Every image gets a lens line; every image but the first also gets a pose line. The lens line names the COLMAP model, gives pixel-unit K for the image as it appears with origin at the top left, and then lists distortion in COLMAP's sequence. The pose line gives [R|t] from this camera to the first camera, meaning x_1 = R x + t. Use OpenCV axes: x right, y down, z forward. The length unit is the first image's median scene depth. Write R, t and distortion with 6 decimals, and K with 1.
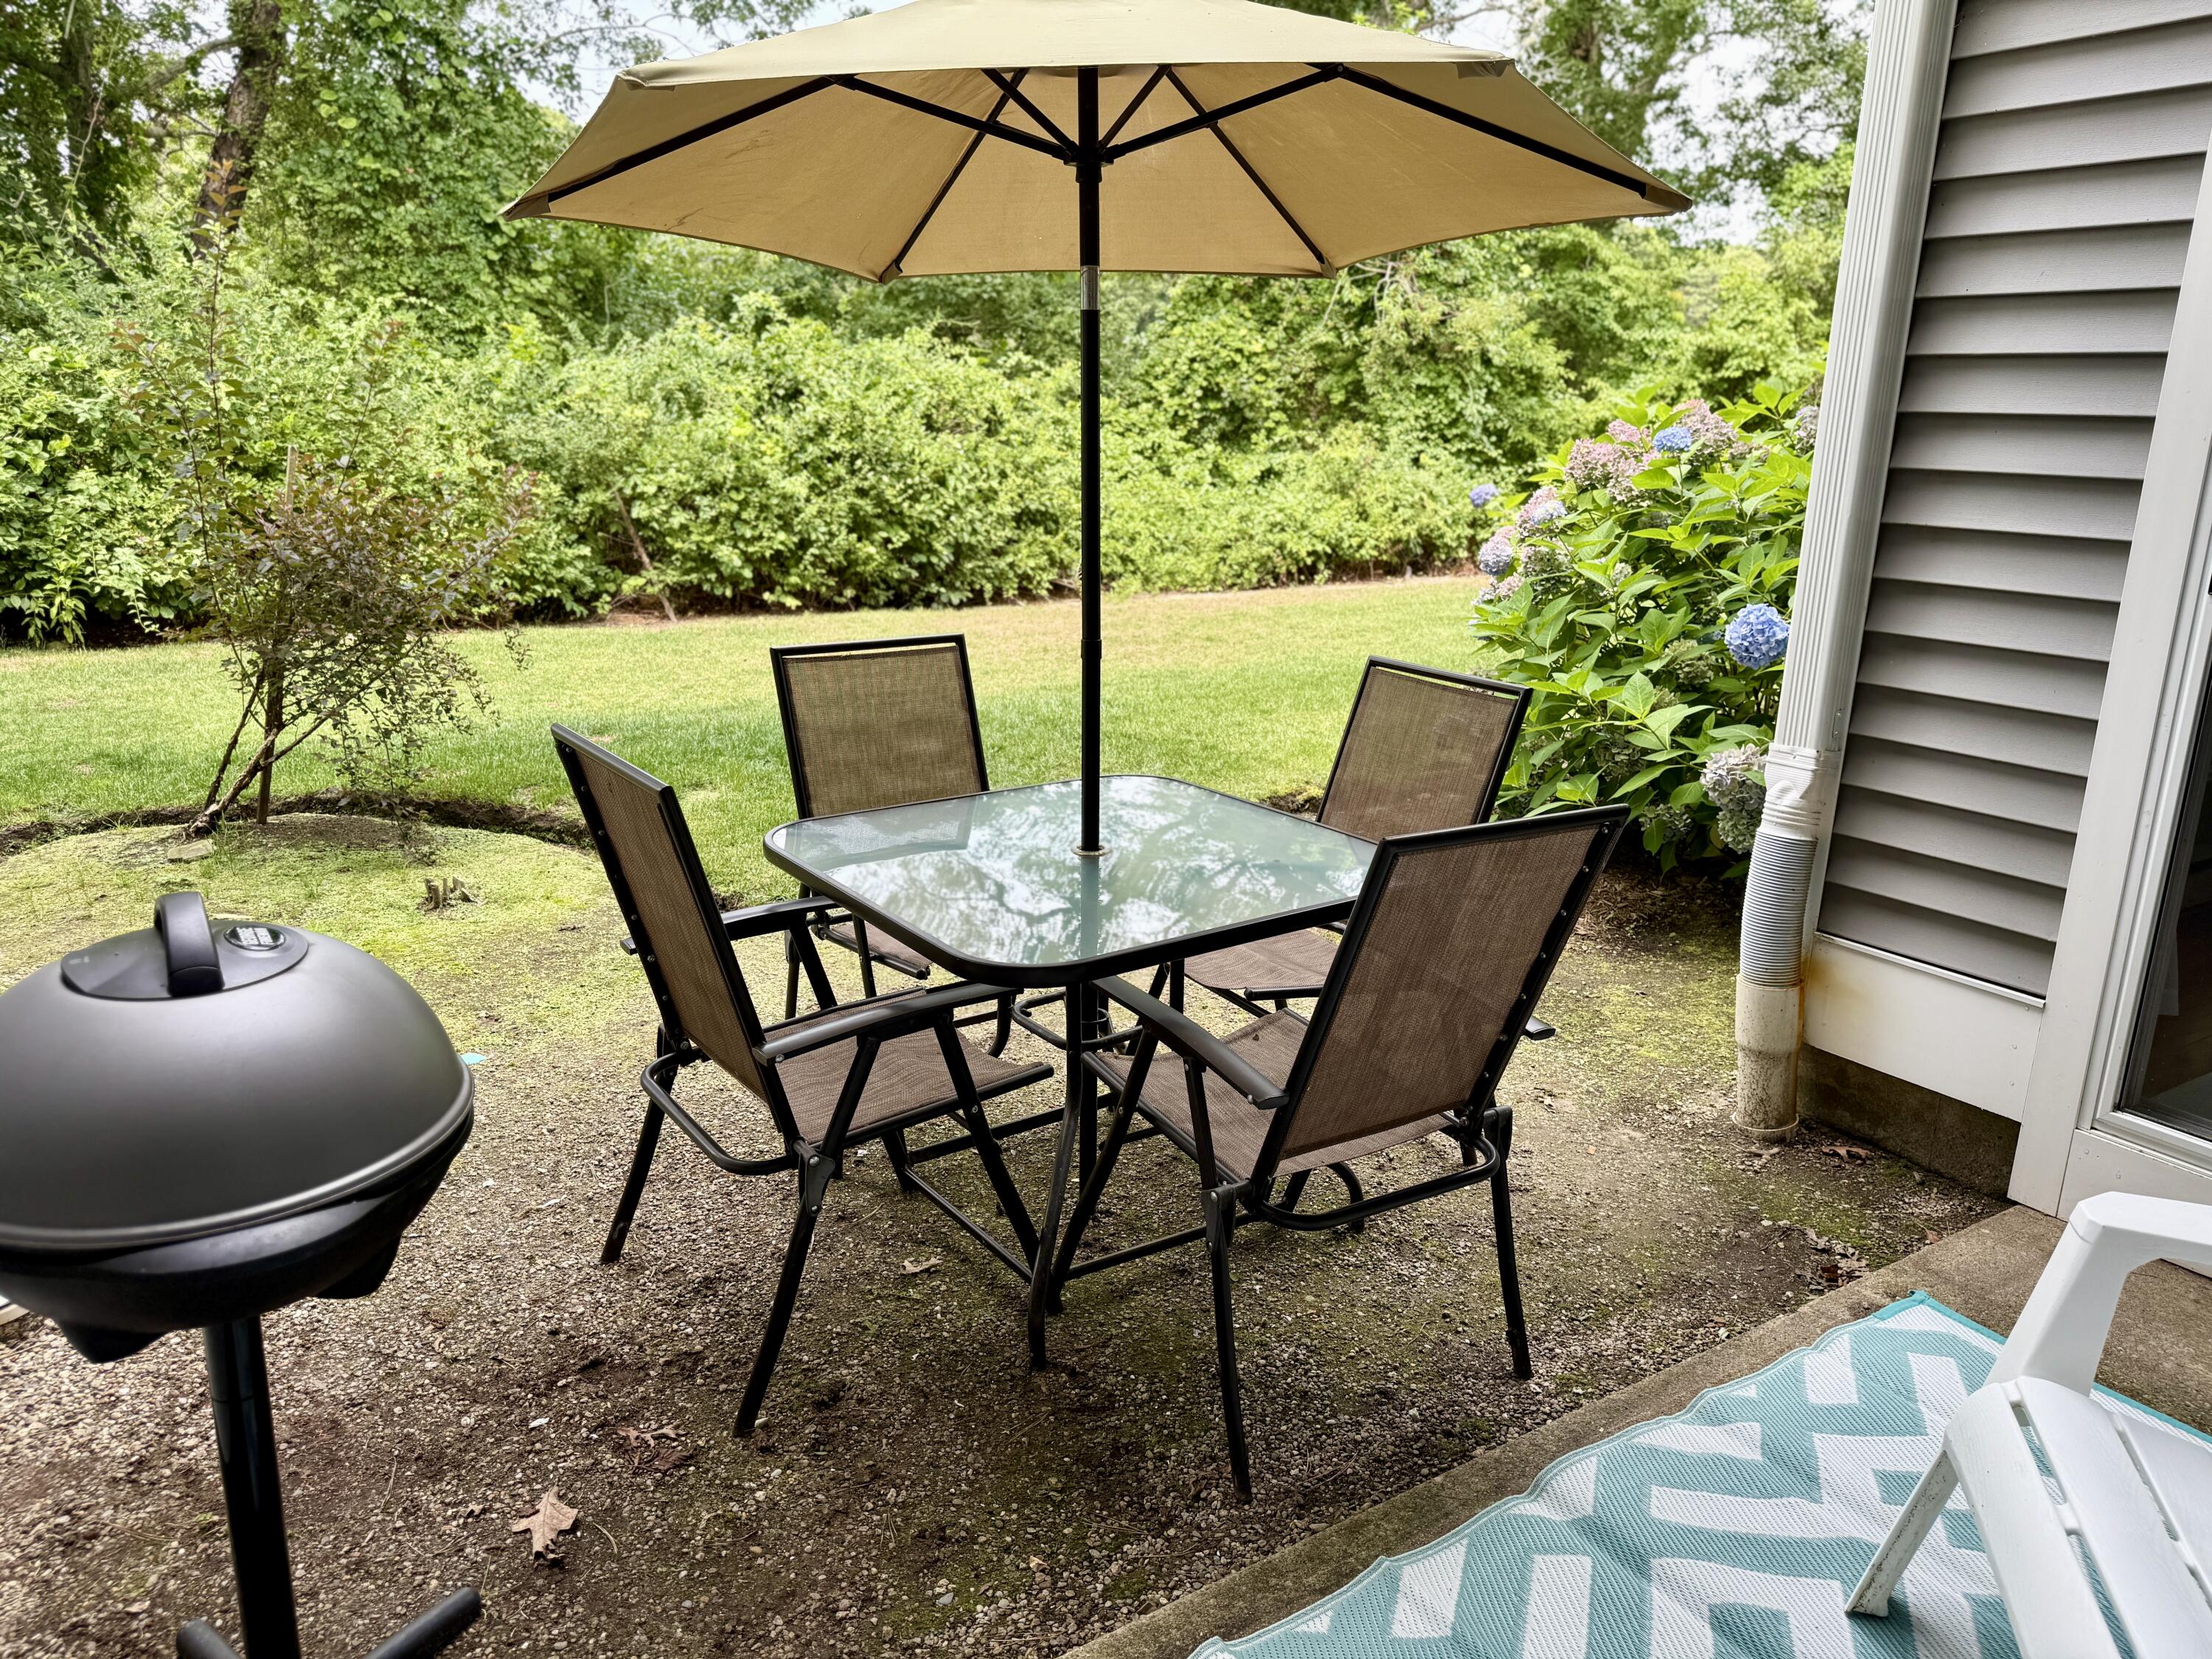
lens RADIAL K [[1537.8, 0, 1090.0], [0, 1537.8, 836.0], [0, 0, 1]] dist [0.032217, -0.045168]
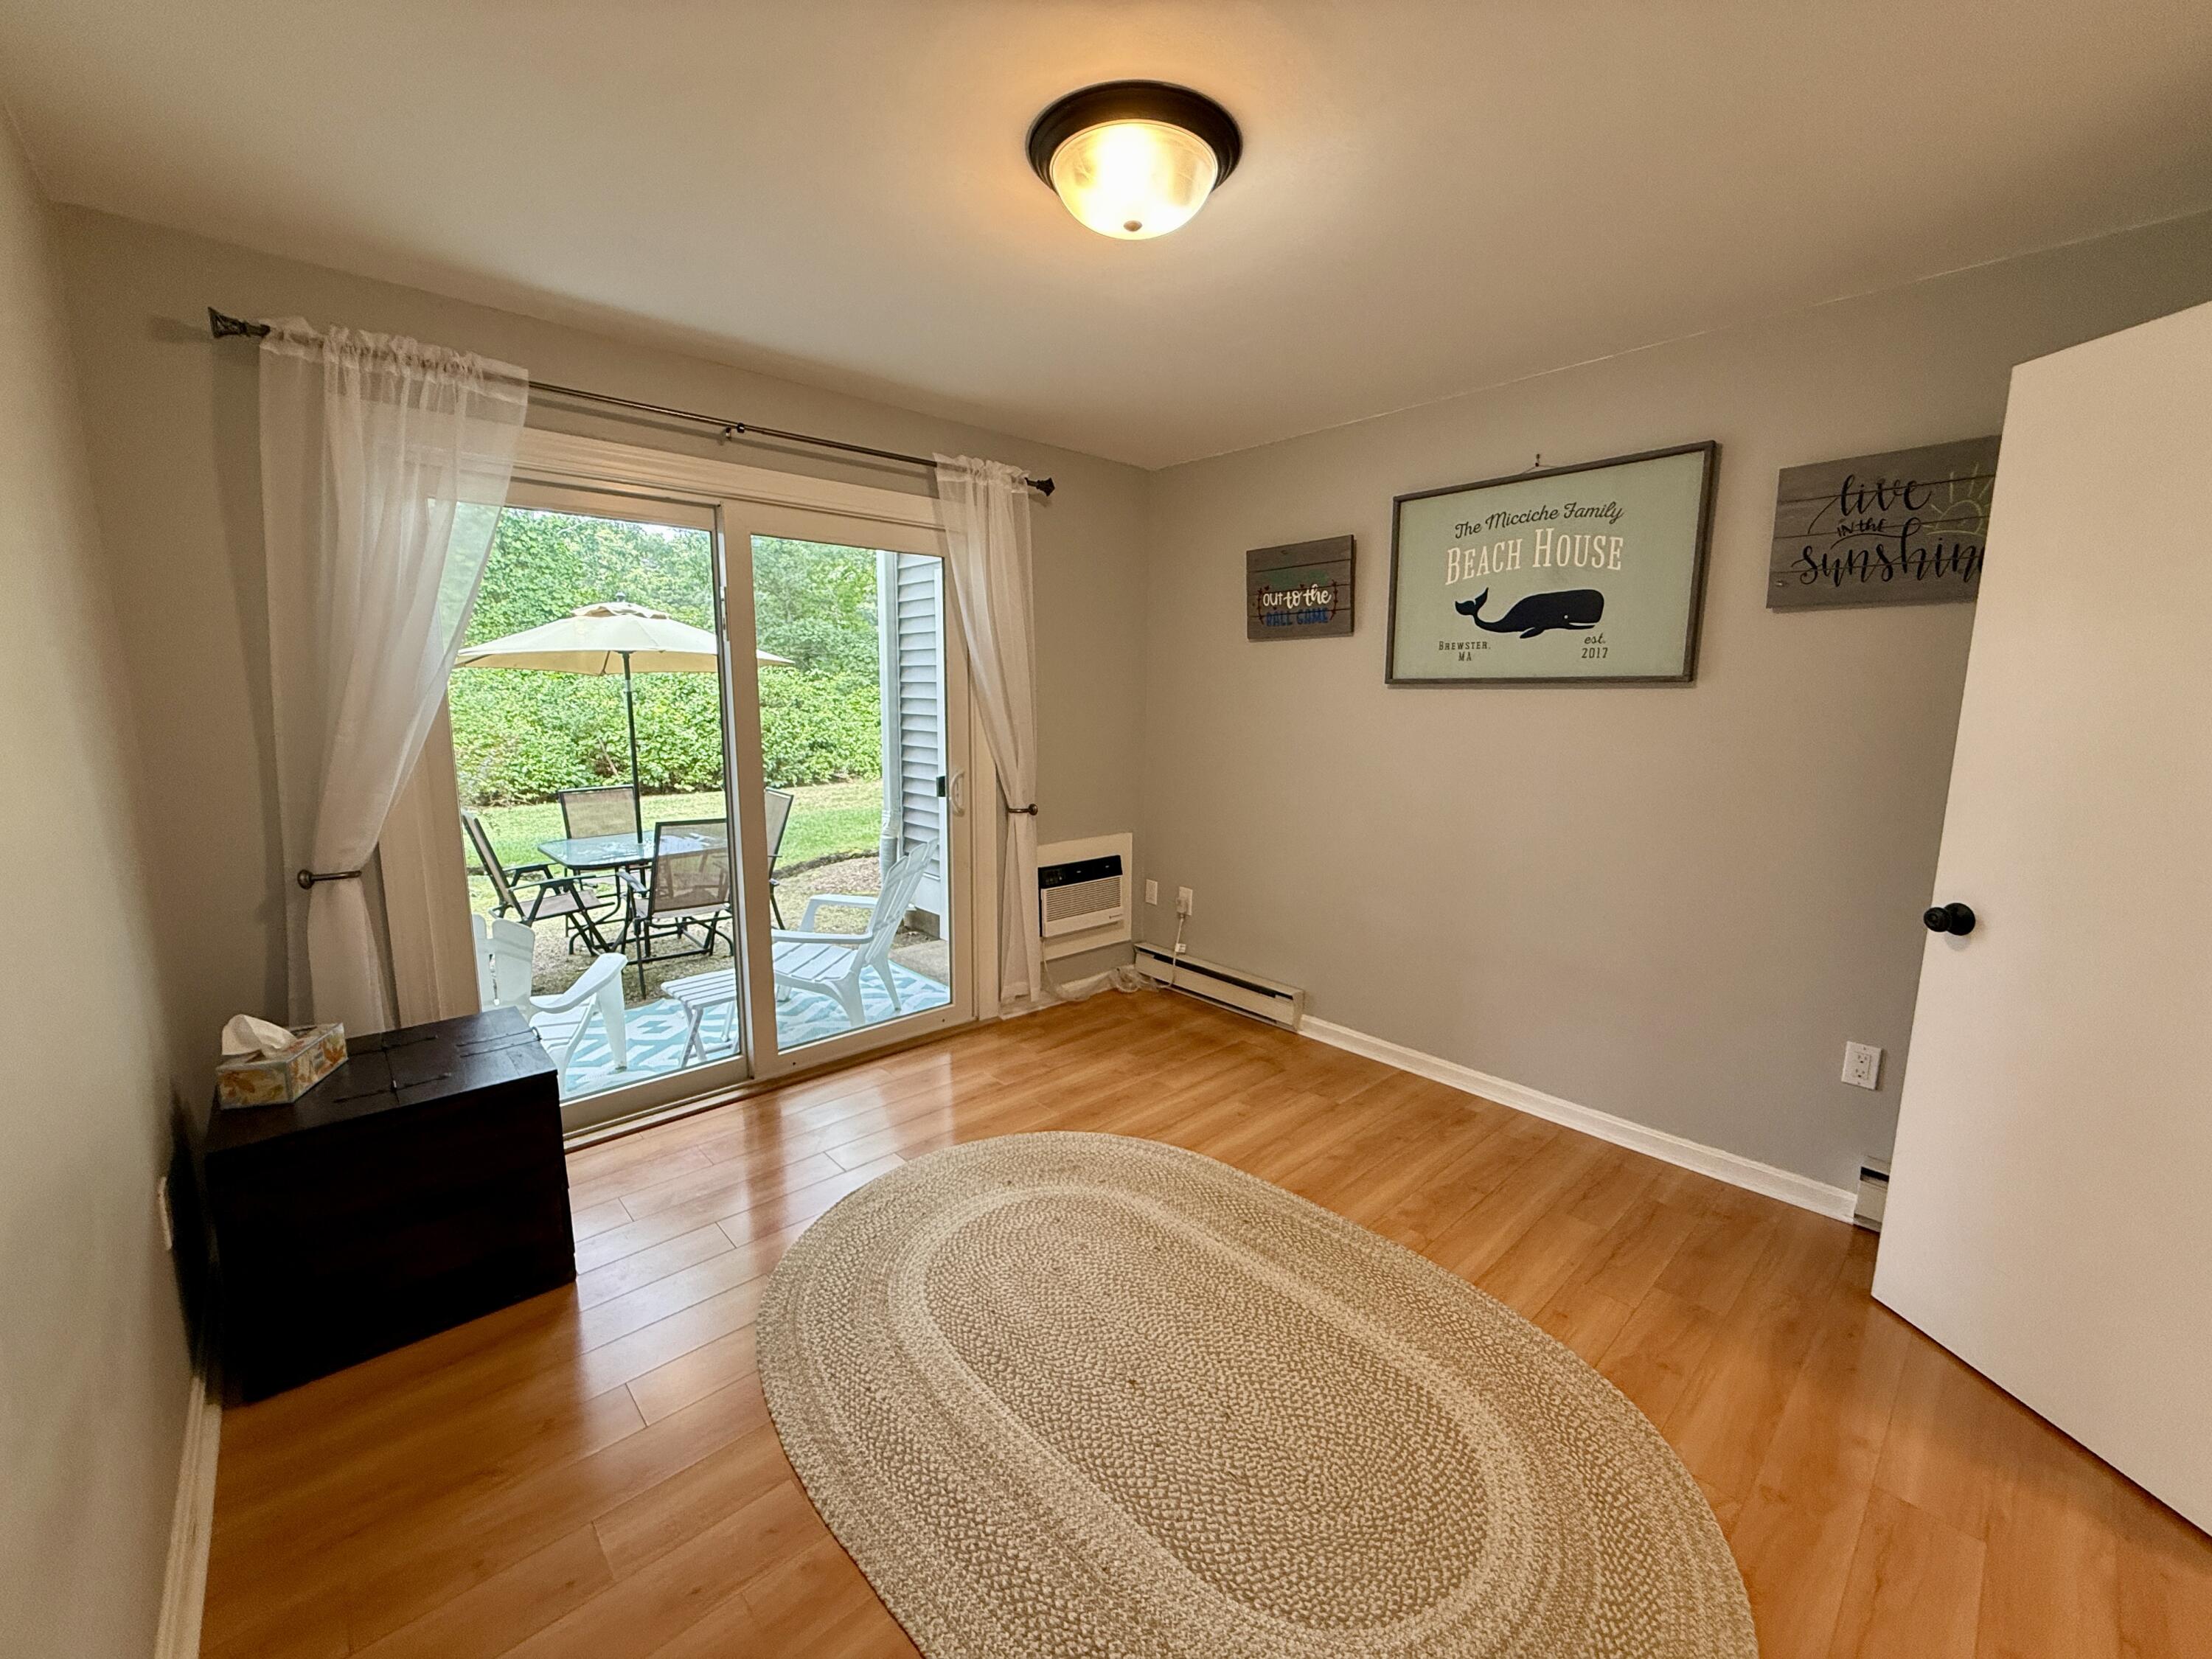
lens RADIAL K [[885.2, 0, 1112.0], [0, 885.2, 826.3], [0, 0, 1]] dist [-0.013549, 0.001369]
pose [[0.985867, -0.040831, 0.162477, 0.181327], [0.057782, 0.993206, -0.101010, 0.056708], [-0.157249, 0.108970, 0.981528, -0.277101]]
